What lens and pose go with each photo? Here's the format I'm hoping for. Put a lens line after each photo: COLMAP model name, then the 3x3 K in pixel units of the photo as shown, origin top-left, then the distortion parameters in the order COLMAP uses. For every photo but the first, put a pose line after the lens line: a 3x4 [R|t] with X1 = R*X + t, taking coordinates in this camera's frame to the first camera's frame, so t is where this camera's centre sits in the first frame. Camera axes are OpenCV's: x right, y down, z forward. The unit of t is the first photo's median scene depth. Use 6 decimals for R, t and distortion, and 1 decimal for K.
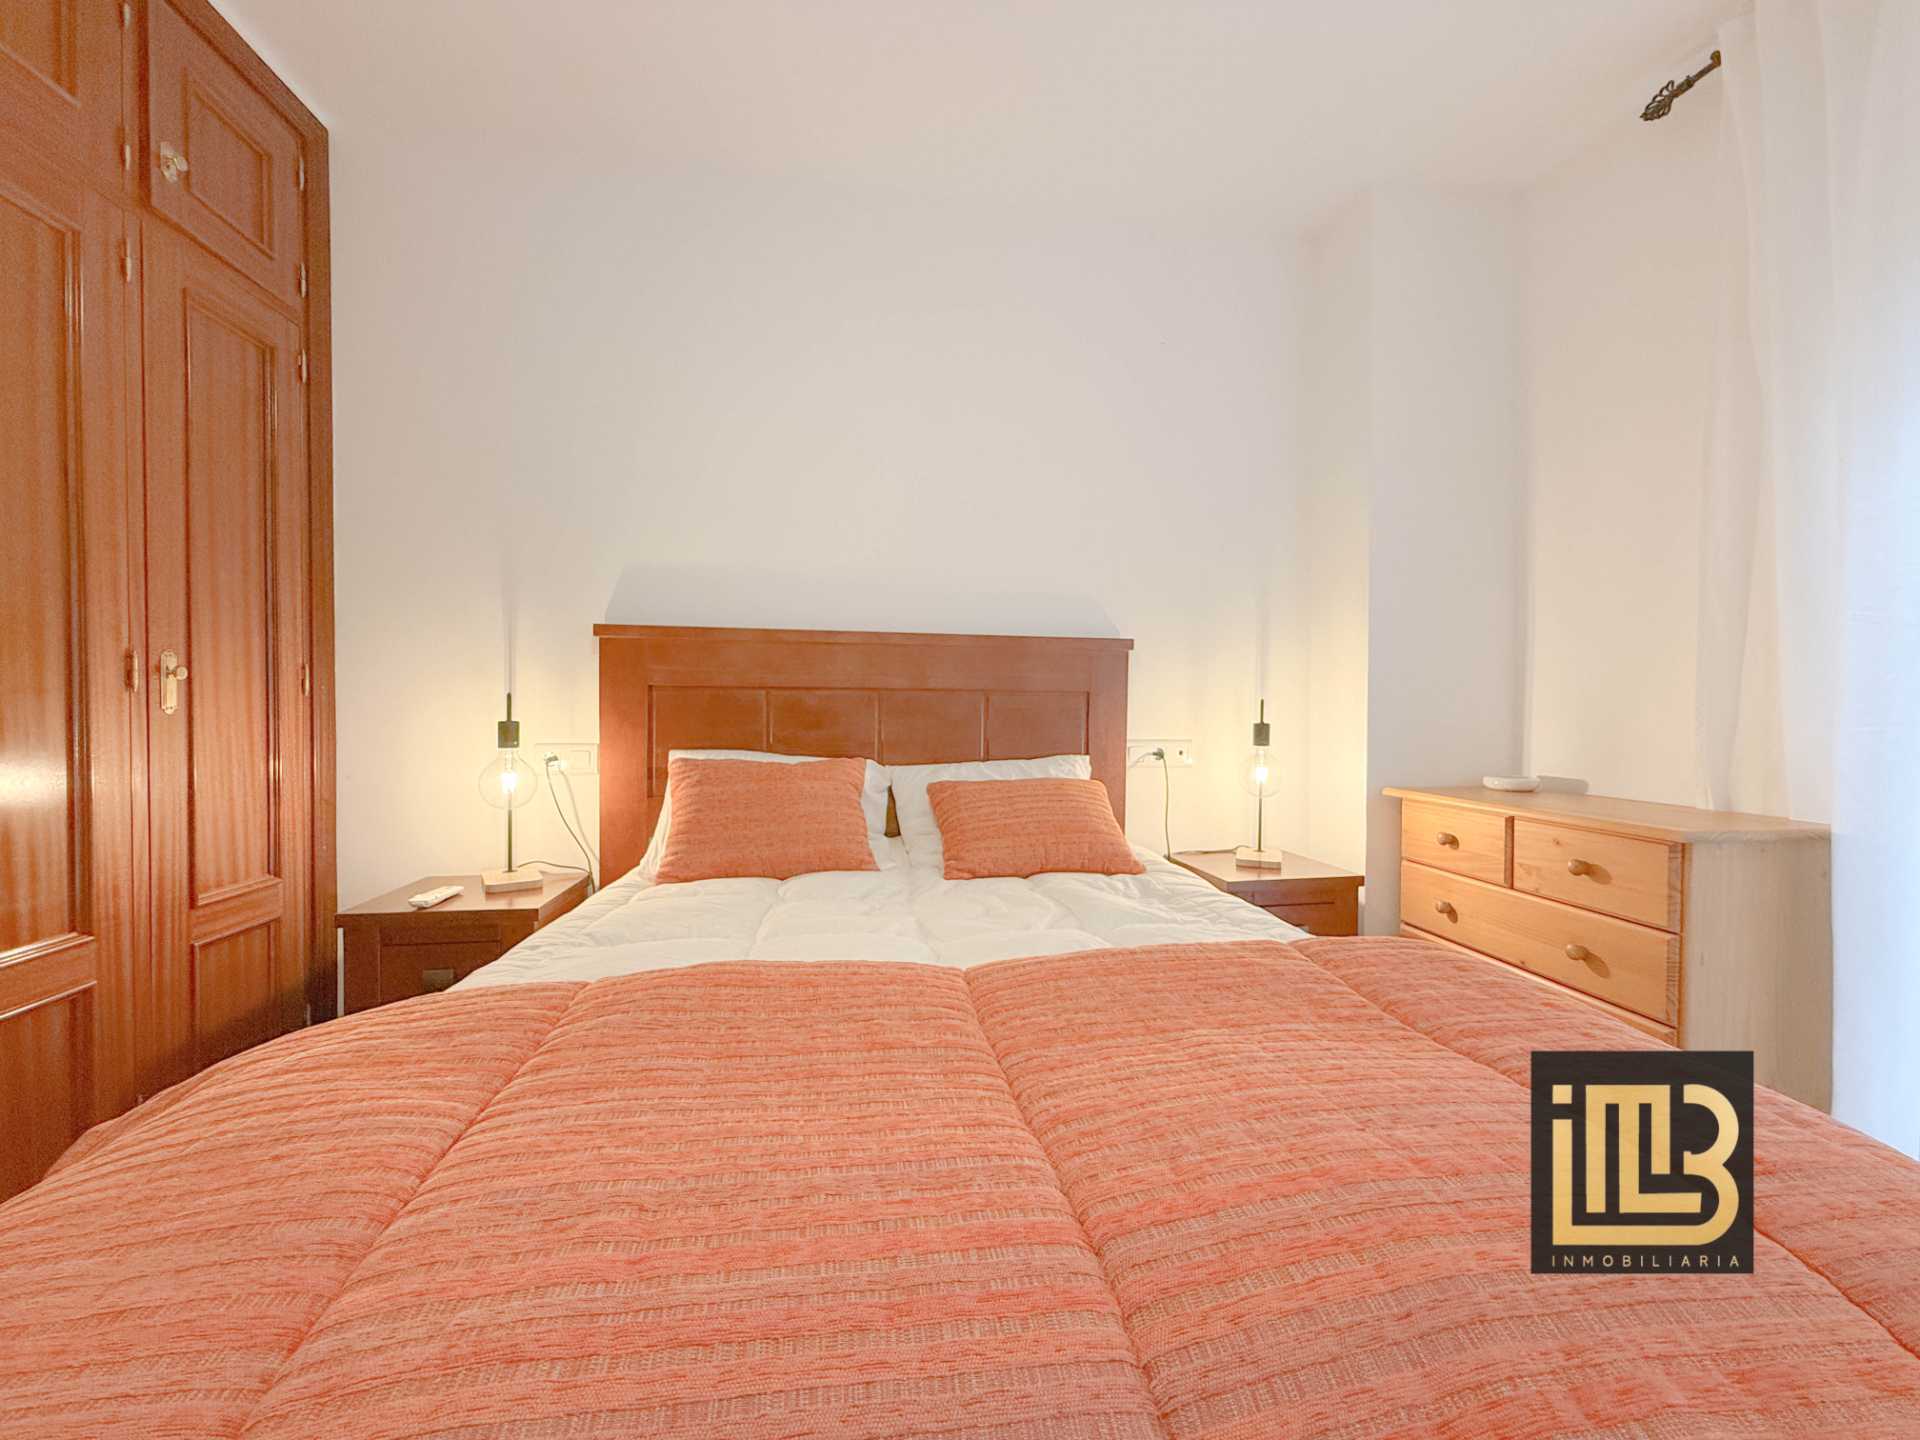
lens RADIAL K [[756.1, 0, 956.2], [0, 756.1, 719.8], [0, 0, 1]] dist [-0.001631, -0.000045]
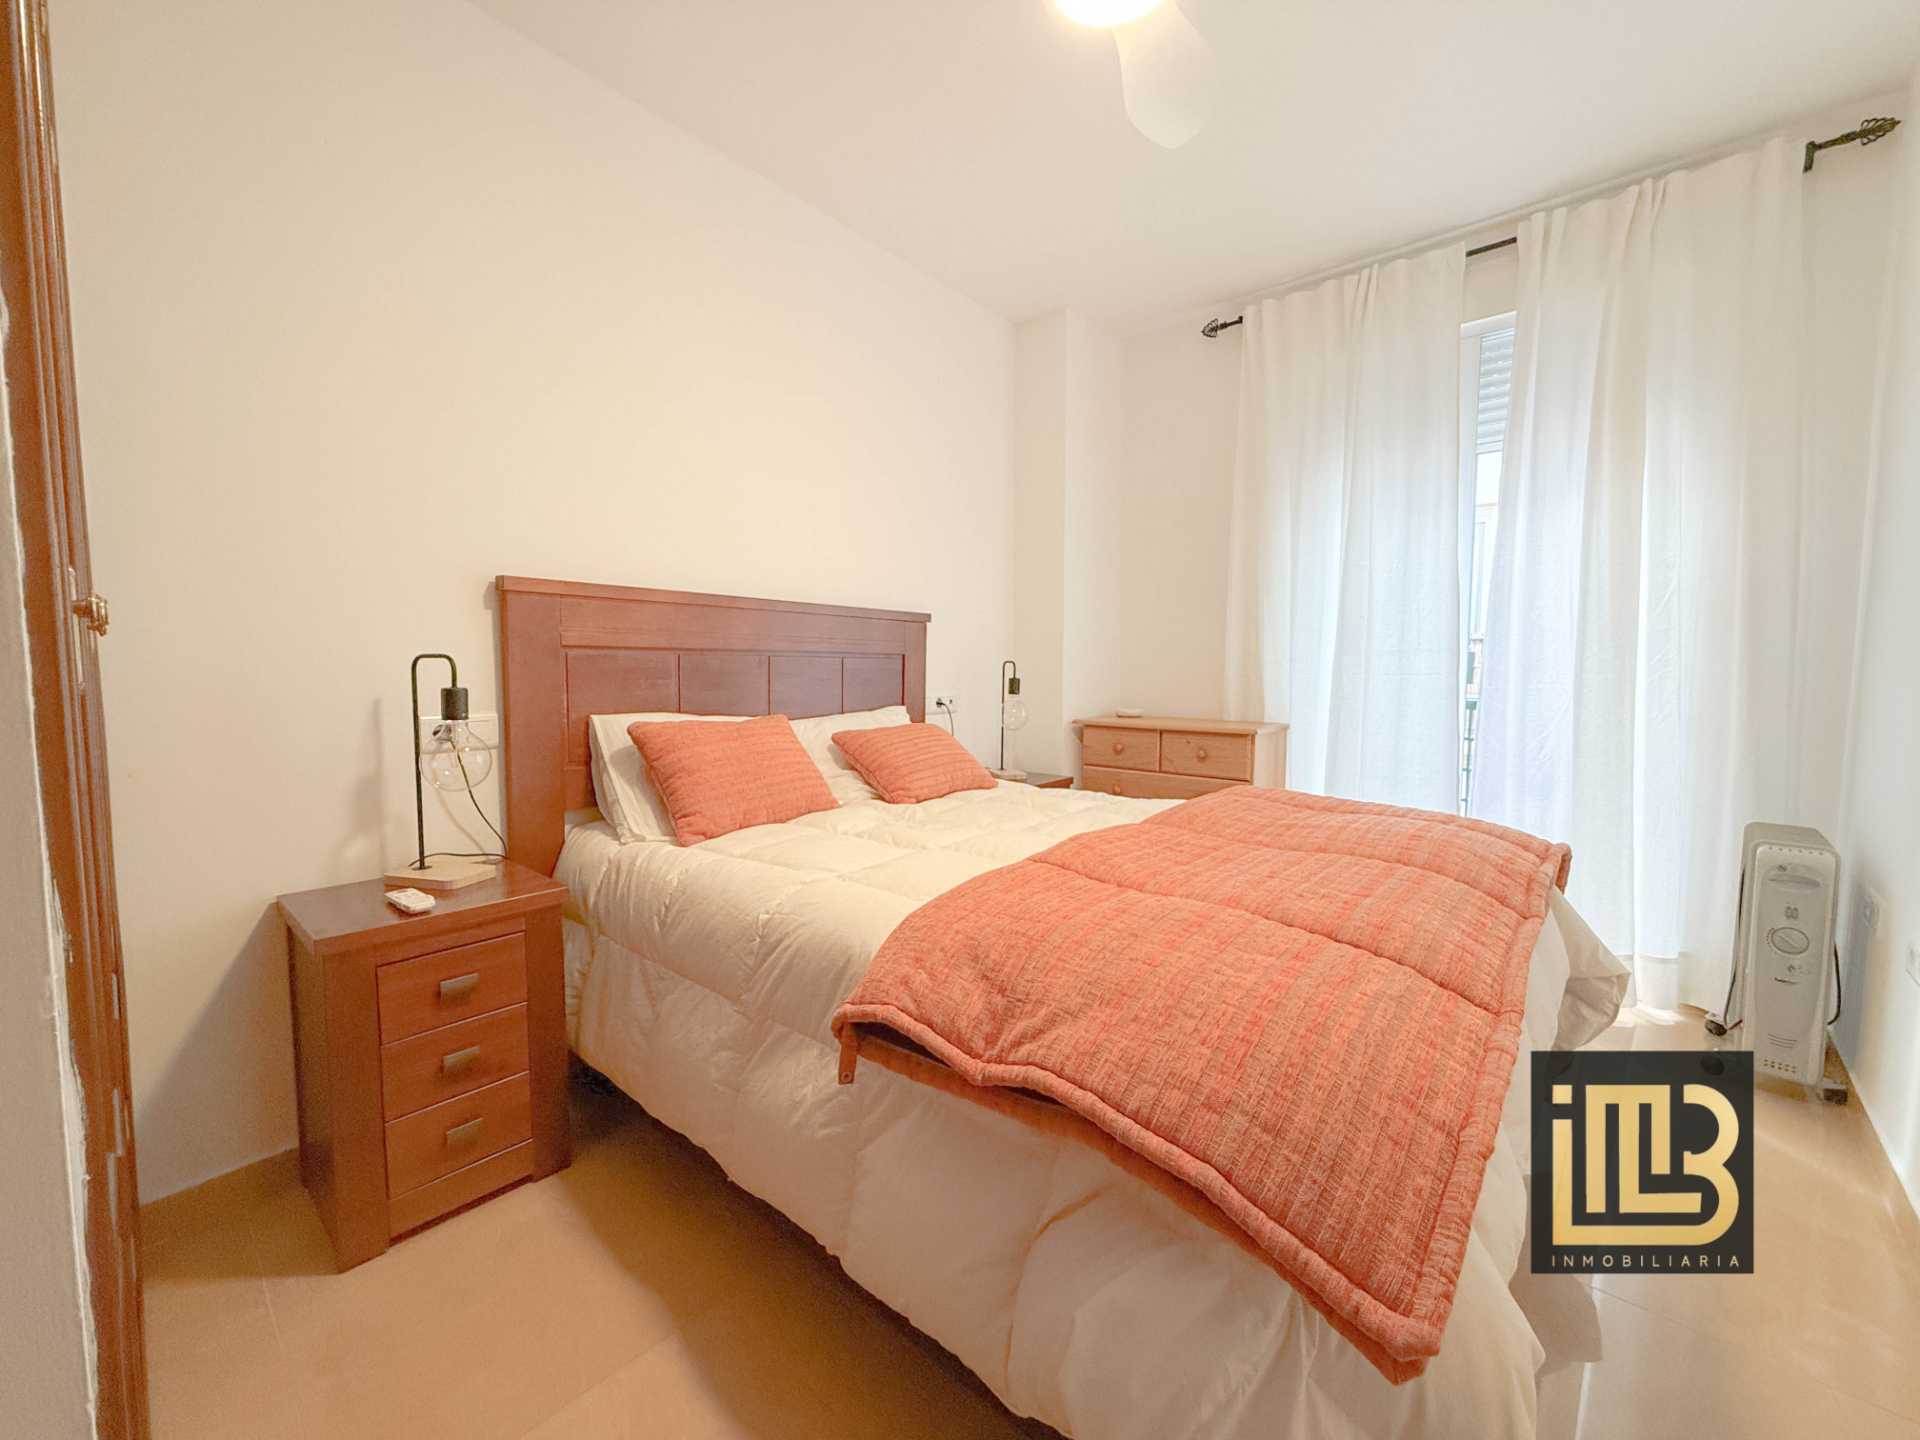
lens RADIAL K [[756.1, 0, 956.2], [0, 756.1, 719.8], [0, 0, 1]] dist [-0.001631, -0.000045]
pose [[0.764966, -0.049517, 0.642165, -0.627079], [0.011248, 0.997915, 0.063550, -0.009464], [-0.643973, -0.041390, 0.763928, -0.013169]]
